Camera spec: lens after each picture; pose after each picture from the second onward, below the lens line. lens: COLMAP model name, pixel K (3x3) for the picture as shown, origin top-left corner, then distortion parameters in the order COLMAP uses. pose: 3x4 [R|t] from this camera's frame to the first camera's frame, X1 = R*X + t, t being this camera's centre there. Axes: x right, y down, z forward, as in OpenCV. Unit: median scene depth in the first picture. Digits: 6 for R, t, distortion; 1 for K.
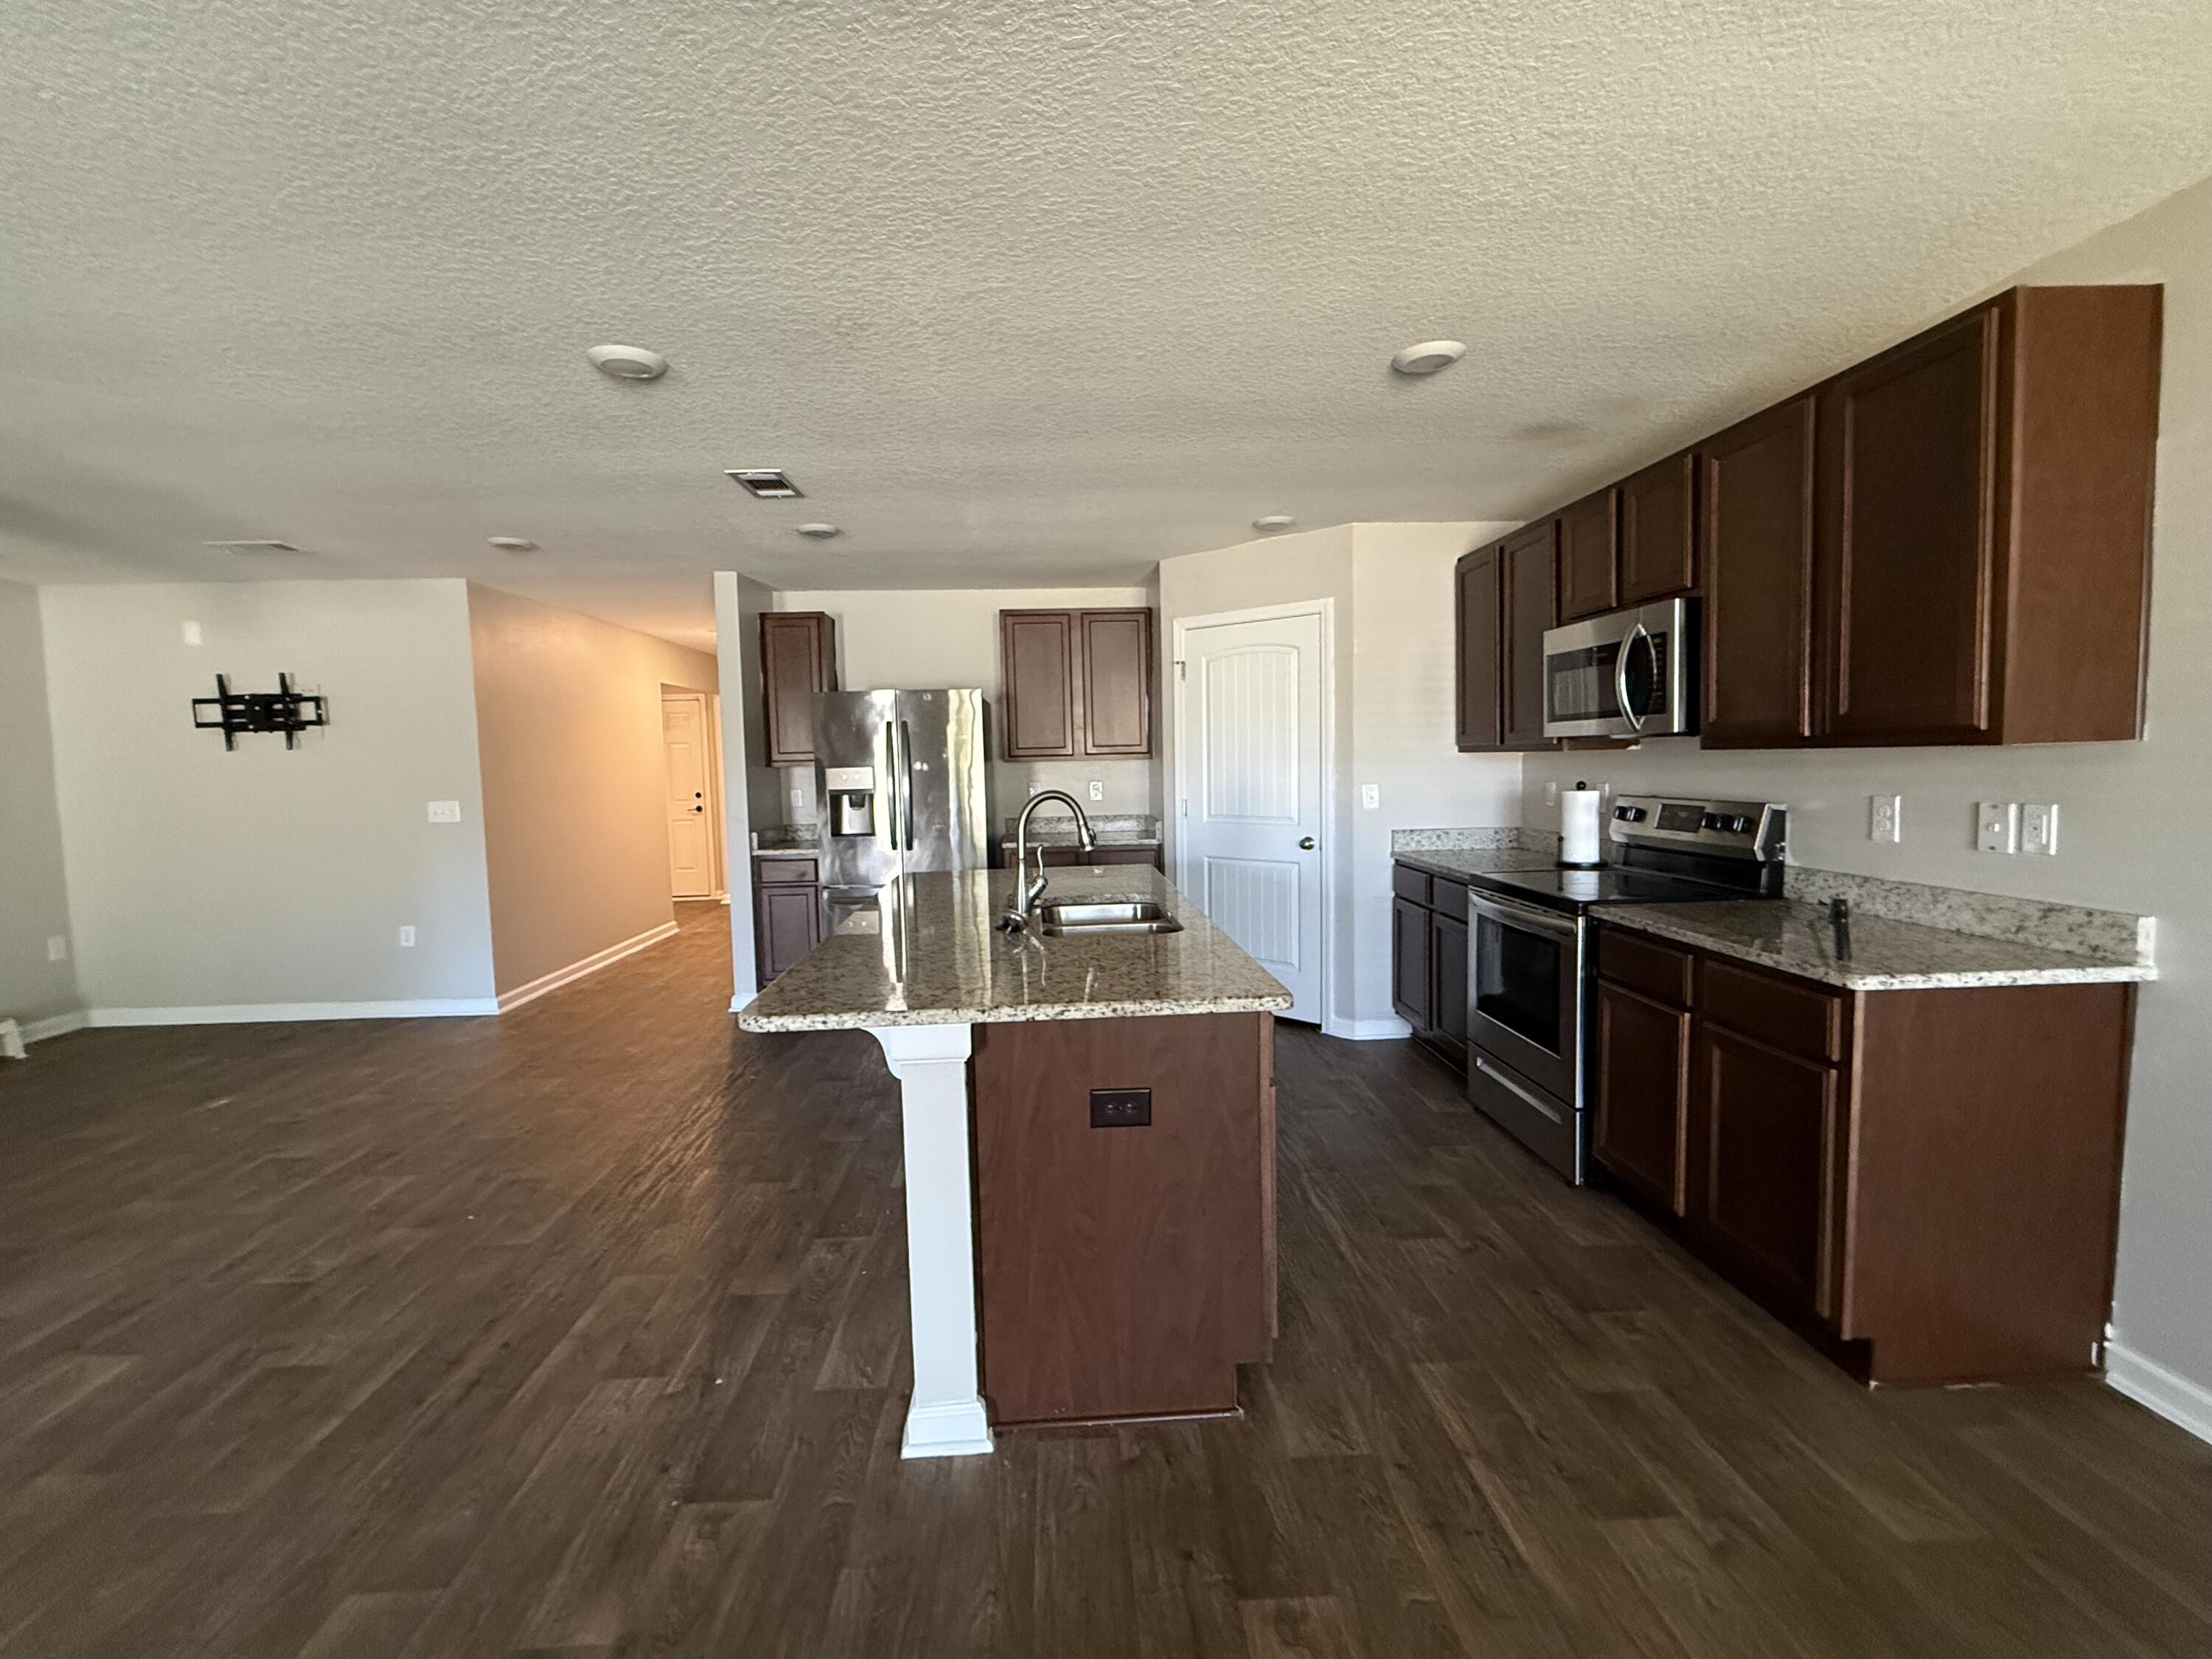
lens RADIAL K [[949.7, 0, 1090.5], [0, 949.7, 825.3], [0, 0, 1]] dist [-0.000942, 0.000461]
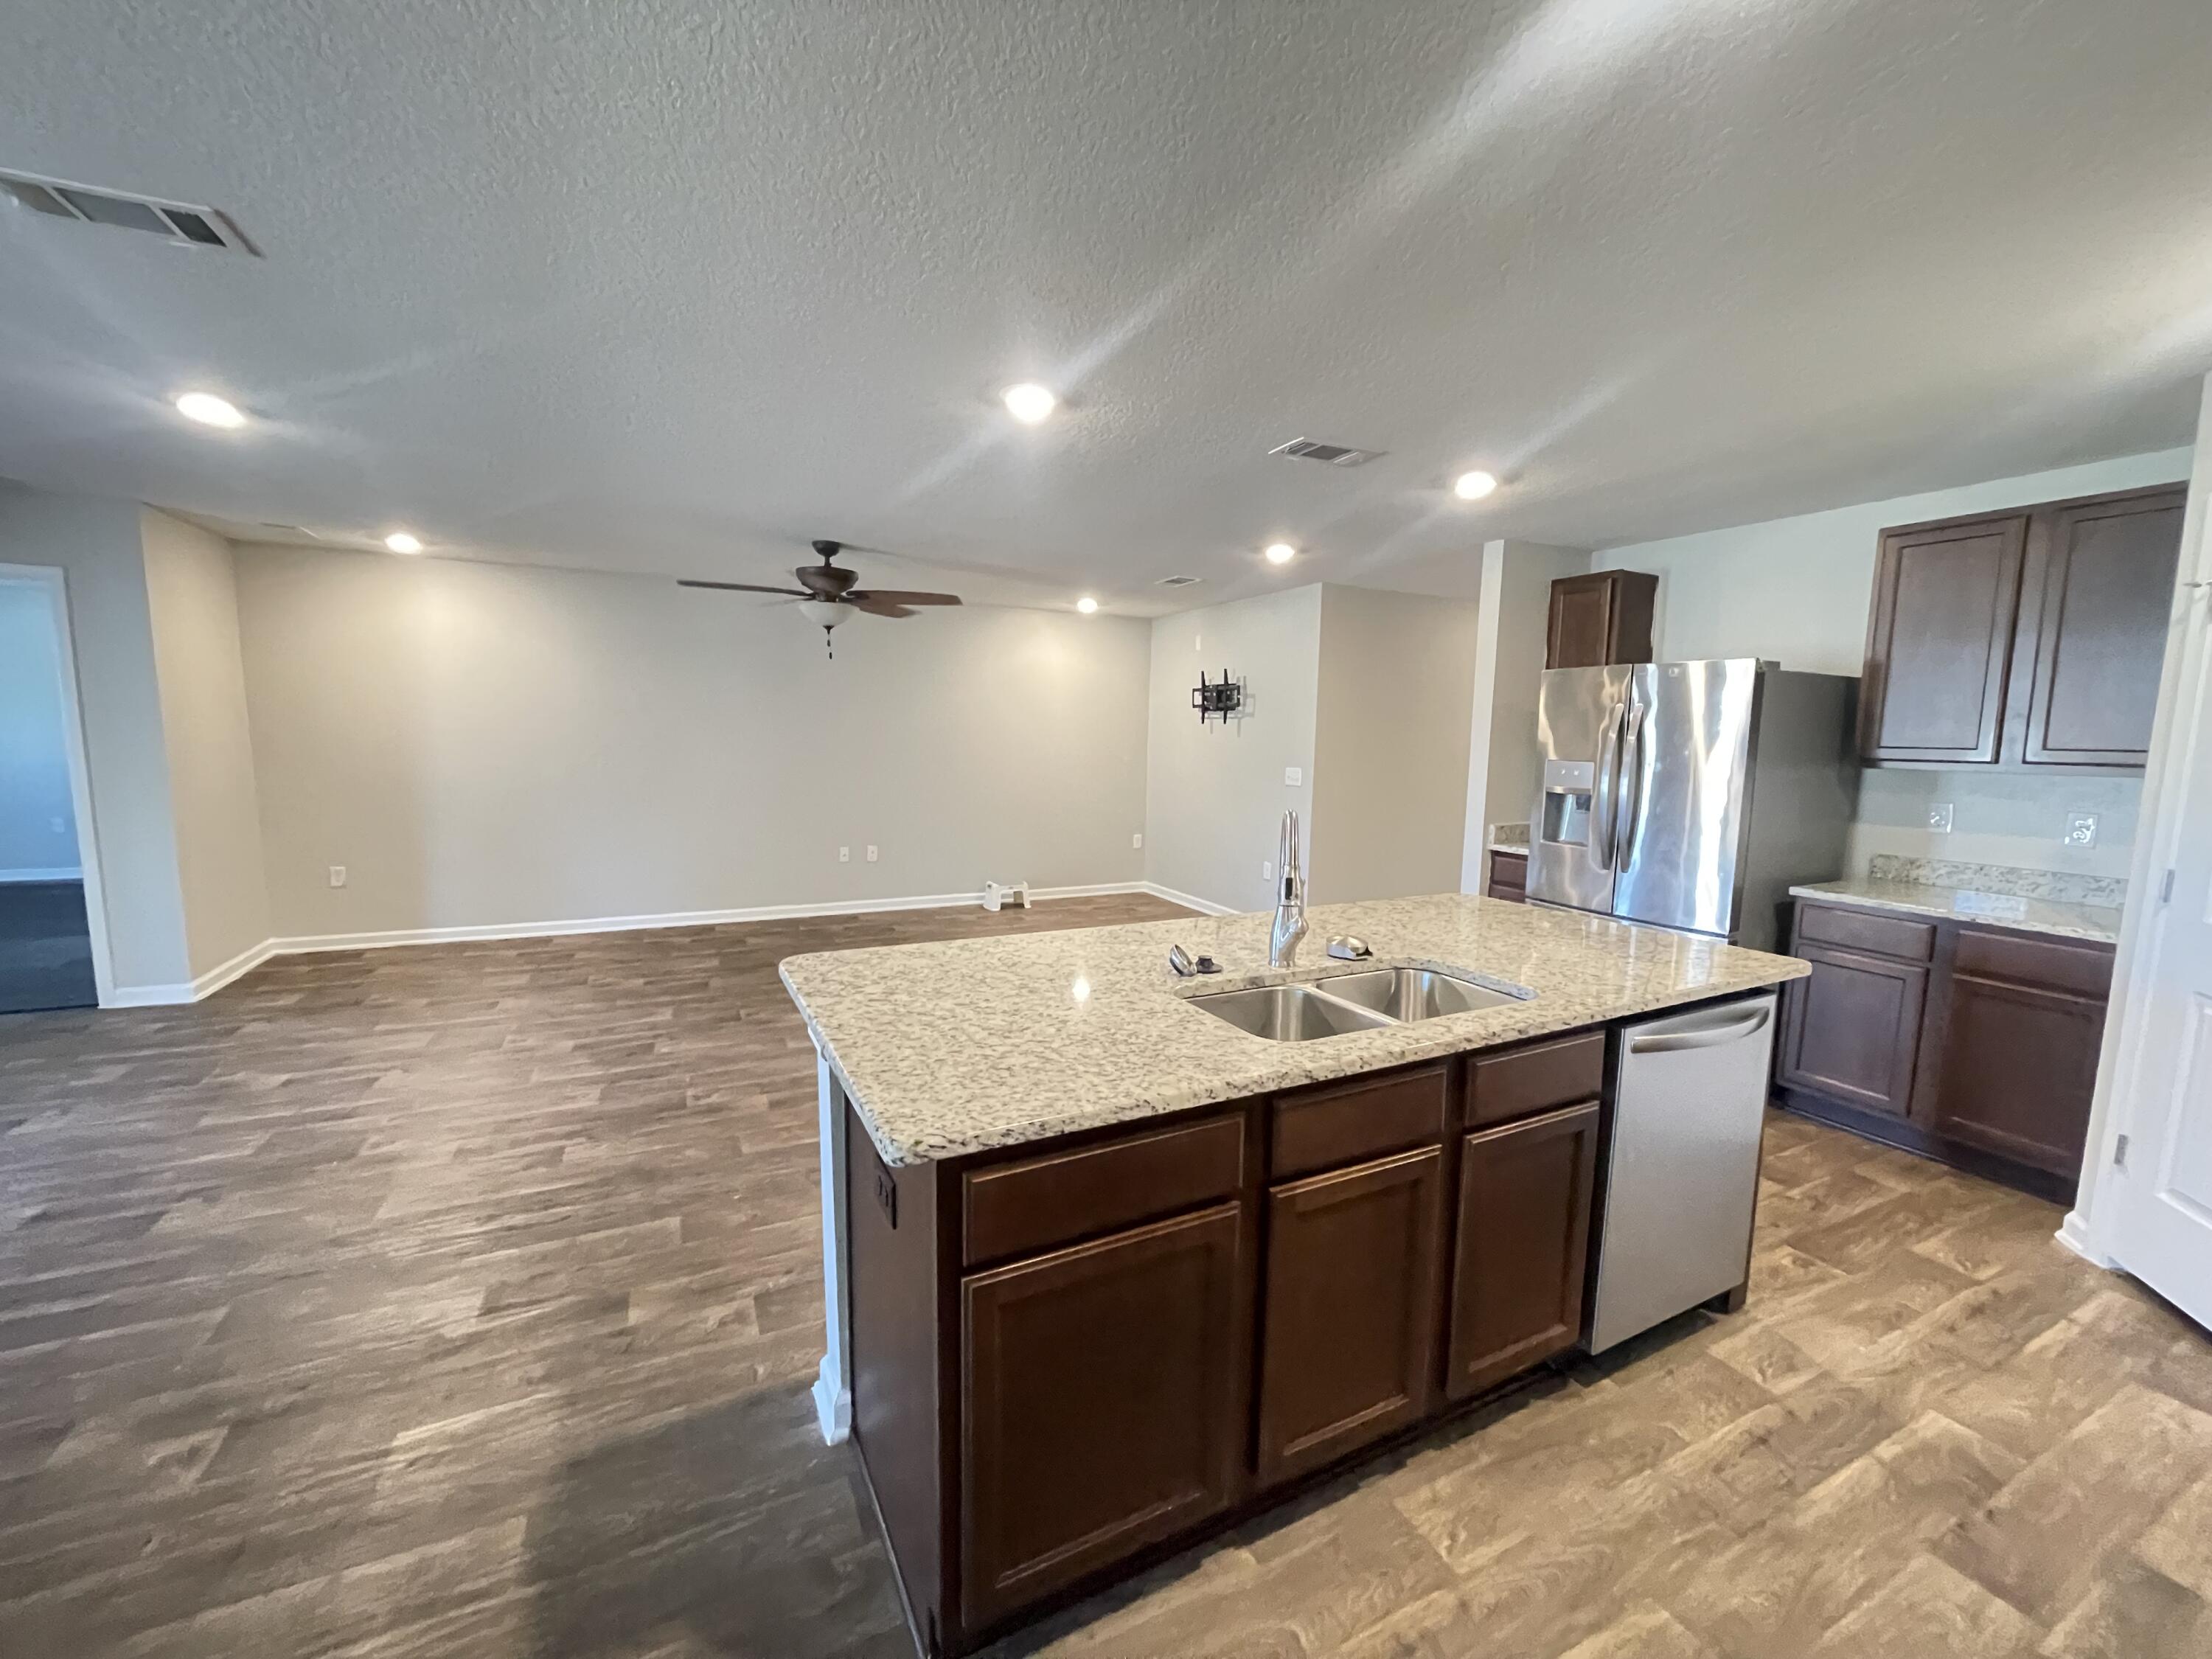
lens RADIAL K [[887.5, 0, 1109.1], [0, 887.5, 841.1], [0, 0, 1]] dist [-0.002365, 0.000319]
pose [[0.410444, 0.140622, -0.900978, 0.510914], [-0.094409, 0.989282, 0.111396, -0.071098], [0.906986, 0.039338, 0.419320, 0.560333]]
